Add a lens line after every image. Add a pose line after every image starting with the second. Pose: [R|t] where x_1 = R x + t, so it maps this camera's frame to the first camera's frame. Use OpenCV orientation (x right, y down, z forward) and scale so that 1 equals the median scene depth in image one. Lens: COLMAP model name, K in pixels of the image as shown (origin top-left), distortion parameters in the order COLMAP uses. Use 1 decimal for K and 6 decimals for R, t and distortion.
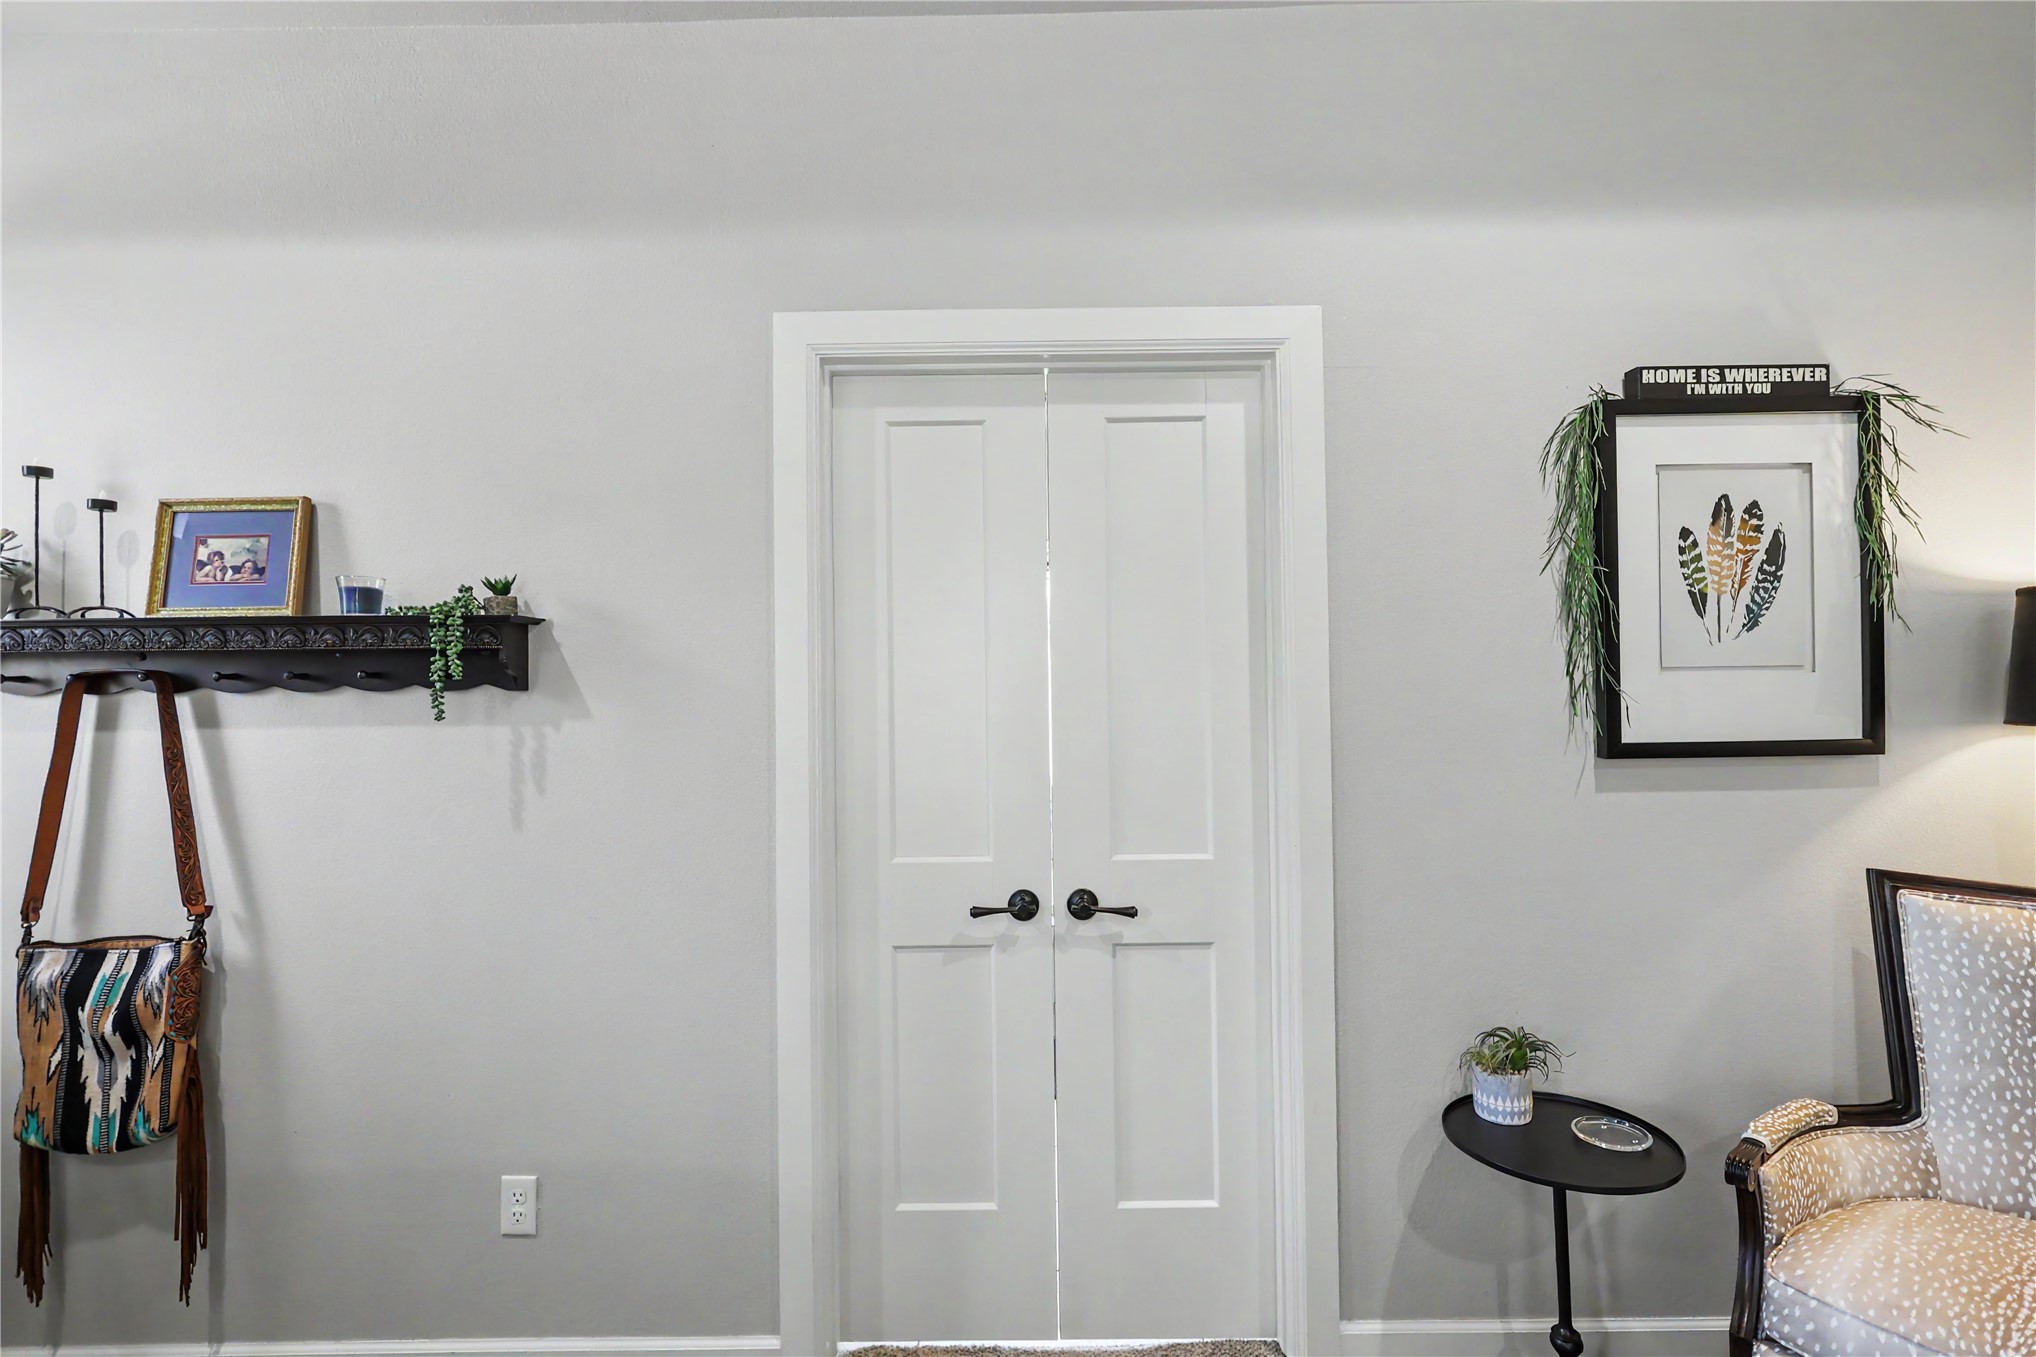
lens RADIAL K [[939.0, 0, 1018.0], [0, 939.0, 678.5], [0, 0, 1]] dist [0.002445, 0.001521]
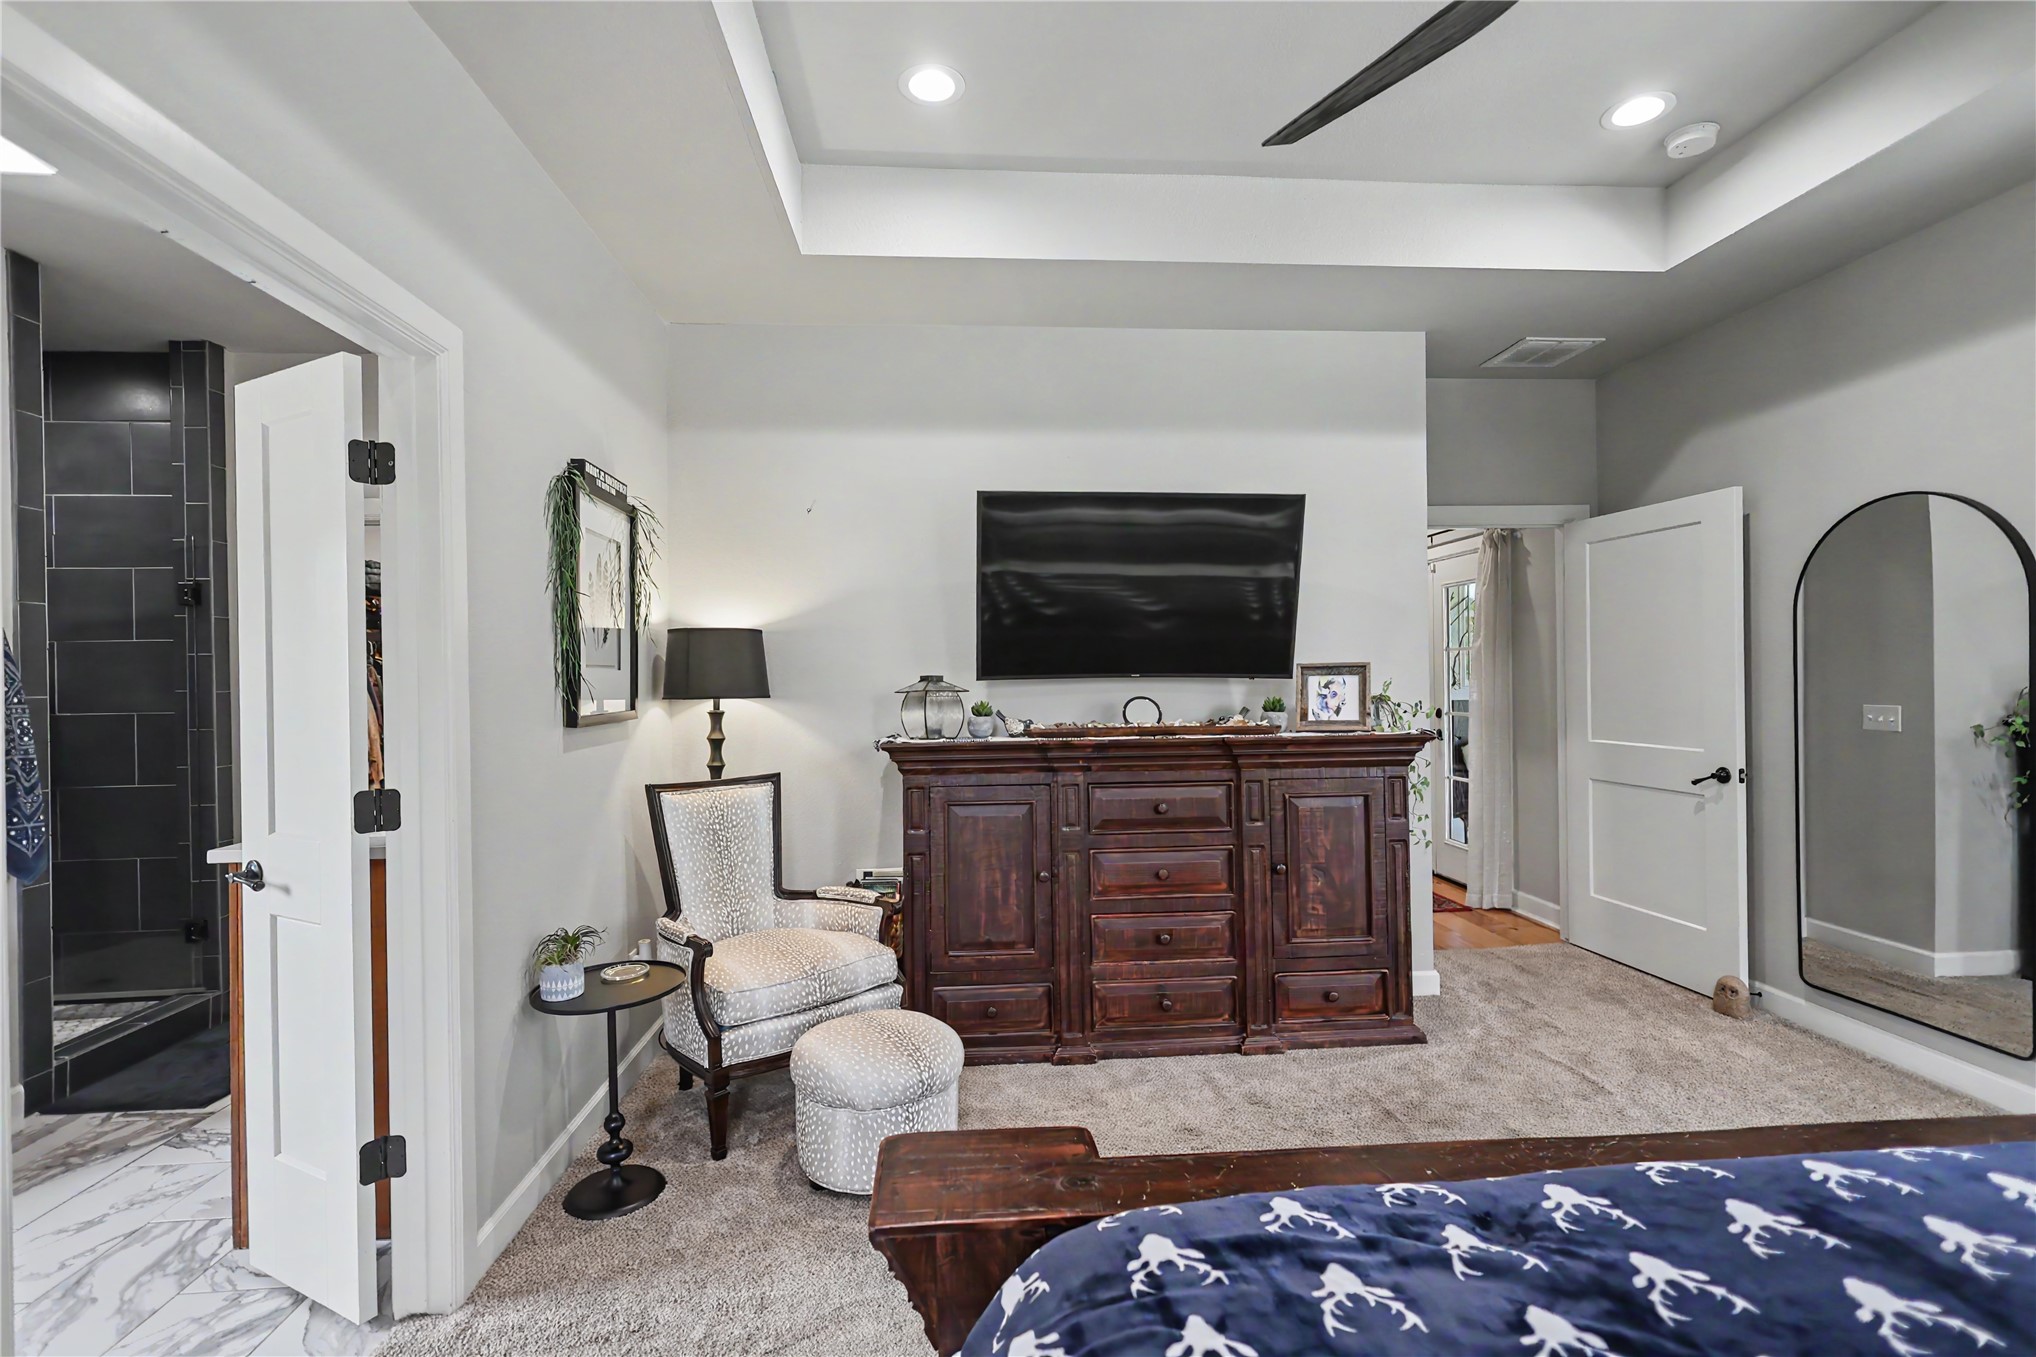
lens RADIAL K [[939.0, 0, 1018.0], [0, 939.0, 678.5], [0, 0, 1]] dist [0.002445, 0.001521]
pose [[-0.061422, 0.009814, 0.998064, -0.873661], [-0.003563, 0.999943, -0.010052, 0.023480], [-0.998106, -0.004174, -0.061383, 0.436805]]
